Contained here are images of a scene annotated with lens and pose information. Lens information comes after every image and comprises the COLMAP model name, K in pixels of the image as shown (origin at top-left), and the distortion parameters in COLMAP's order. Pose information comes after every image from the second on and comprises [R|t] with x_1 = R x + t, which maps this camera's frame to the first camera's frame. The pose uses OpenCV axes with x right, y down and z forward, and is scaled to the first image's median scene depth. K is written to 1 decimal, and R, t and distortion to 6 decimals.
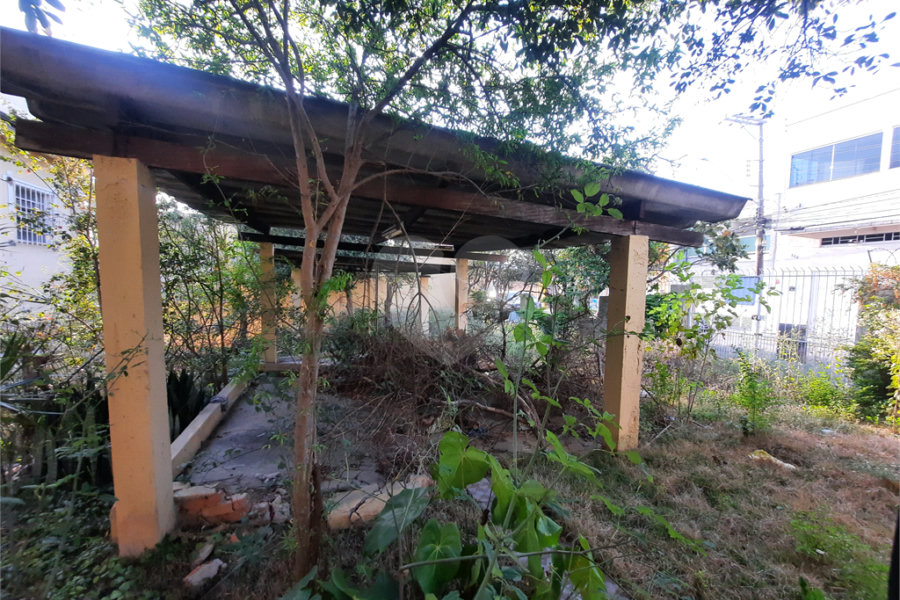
lens RADIAL K [[362.1, 0, 450.0], [0, 362.1, 300.0], [0, 0, 1]] dist [-0.016032, 0.000238]
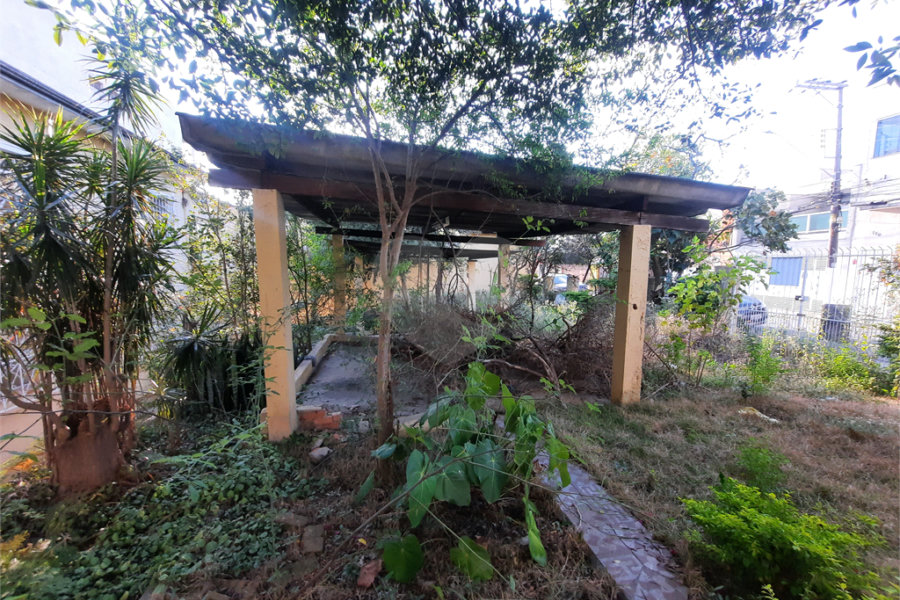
lens RADIAL K [[362.1, 0, 450.0], [0, 362.1, 300.0], [0, 0, 1]] dist [-0.016032, 0.000238]
pose [[0.989969, 0.001718, -0.141274, 0.055373], [0.004455, 0.999049, 0.043369, 0.013463], [0.141215, -0.043563, 0.989020, -0.251361]]
